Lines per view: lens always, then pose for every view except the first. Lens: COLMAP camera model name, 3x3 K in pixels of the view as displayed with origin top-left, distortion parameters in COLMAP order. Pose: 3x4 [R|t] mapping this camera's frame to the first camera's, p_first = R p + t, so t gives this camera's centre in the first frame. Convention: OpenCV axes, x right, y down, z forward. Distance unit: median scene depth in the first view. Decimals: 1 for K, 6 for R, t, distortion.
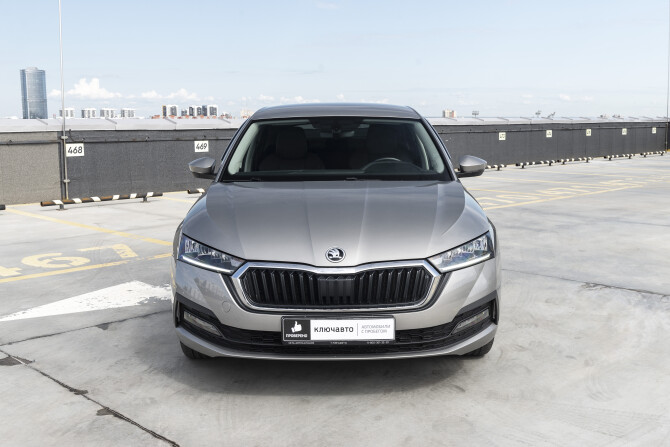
lens RADIAL K [[750.2, 0, 350.4], [0, 750.2, 223.3], [0, 0, 1]] dist [-0.001984, 0.016036]
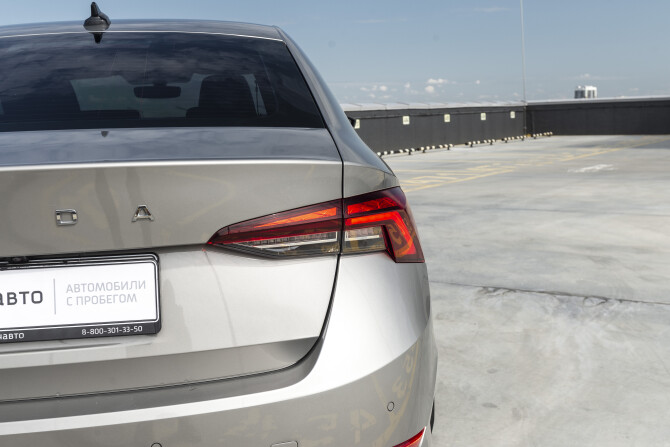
lens RADIAL K [[802.1, 0, 348.5], [0, 802.1, 223.6], [0, 0, 1]] dist [0.004395, 0.003794]
pose [[0.980969, -0.055609, 0.186032, 0.023402], [0.056767, 0.998387, -0.000902, 0.005795], [-0.185682, 0.011445, 0.982543, 0.156232]]
